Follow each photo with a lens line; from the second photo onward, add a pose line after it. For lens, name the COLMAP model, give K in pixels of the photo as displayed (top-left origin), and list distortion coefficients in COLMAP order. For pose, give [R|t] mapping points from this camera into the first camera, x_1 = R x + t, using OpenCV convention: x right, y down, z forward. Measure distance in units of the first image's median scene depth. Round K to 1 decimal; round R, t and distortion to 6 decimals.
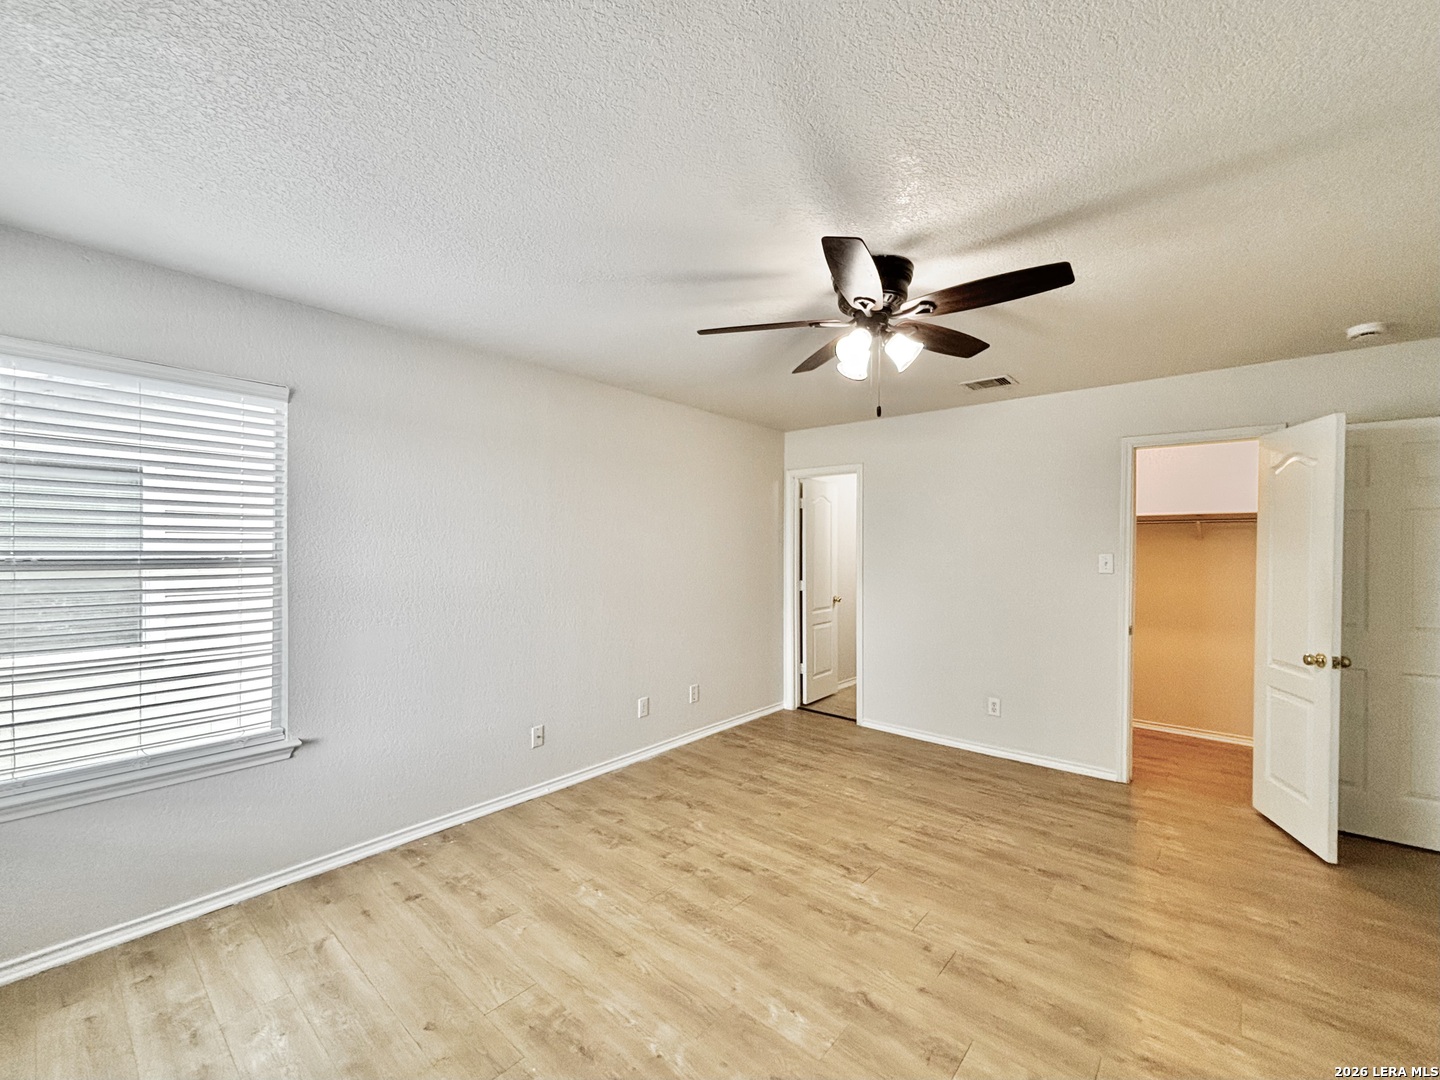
lens RADIAL K [[595.8, 0, 731.4], [0, 595.8, 546.2], [0, 0, 1]] dist [0.001584, -0.000103]
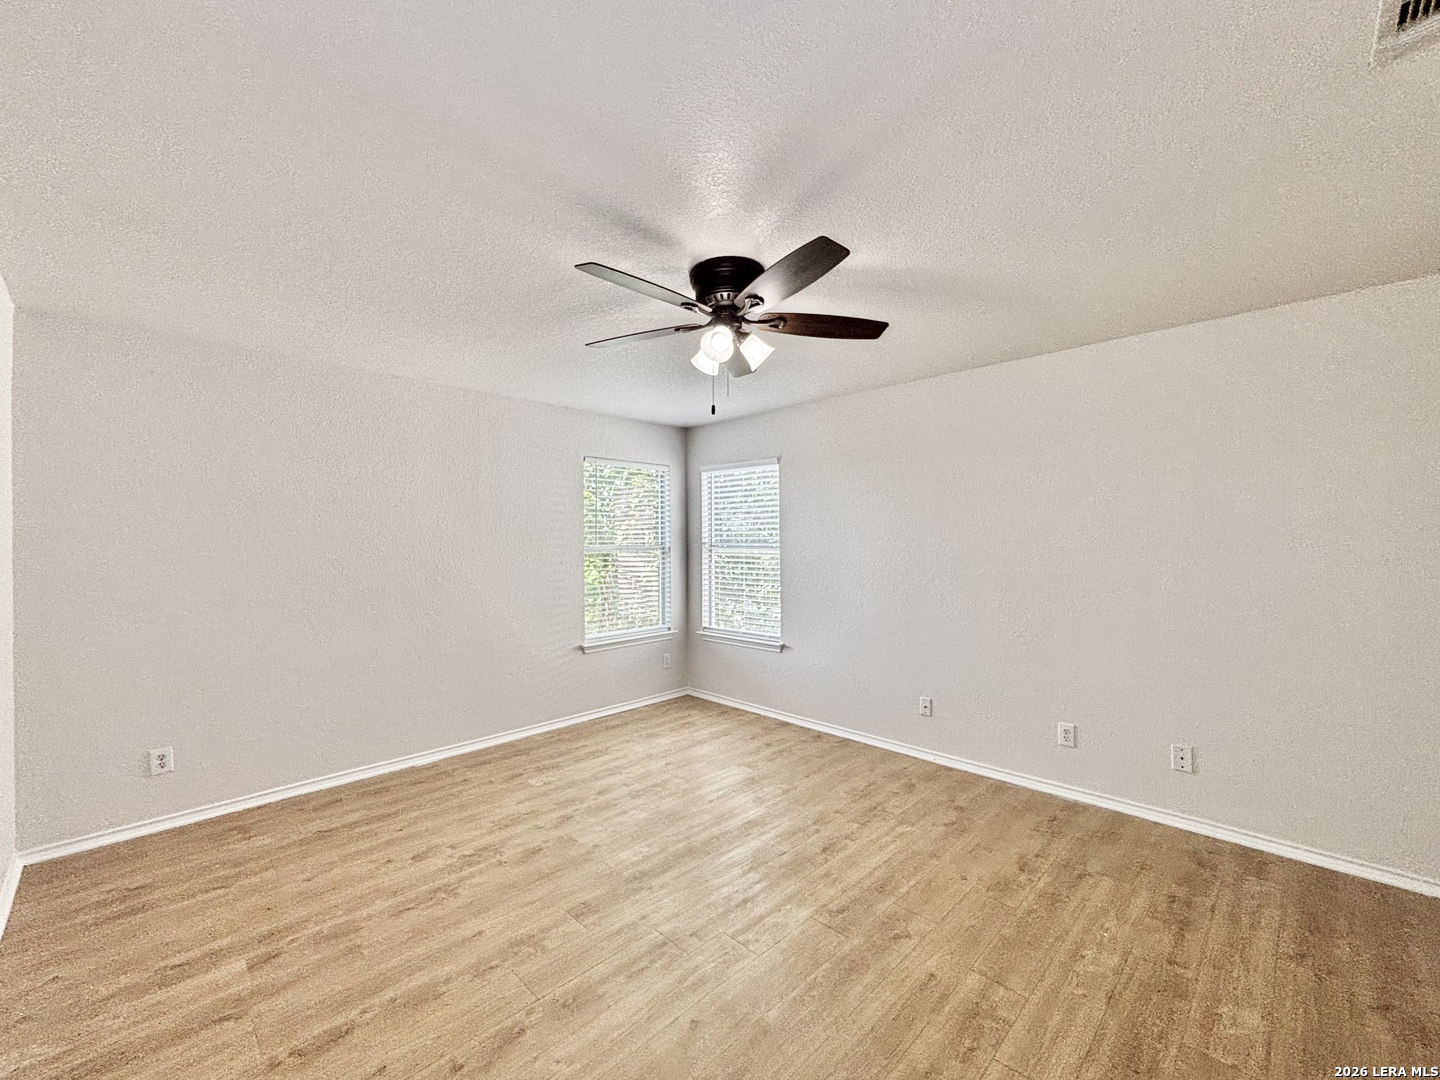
lens RADIAL K [[595.8, 0, 730.9], [0, 595.8, 539.9], [0, 0, 1]] dist [0.001584, -0.000103]
pose [[-0.061894, -0.007101, -0.998057, 0.942337], [-0.000476, 0.999975, -0.007085, 0.011343], [0.998083, 0.000036, -0.061896, 0.794123]]
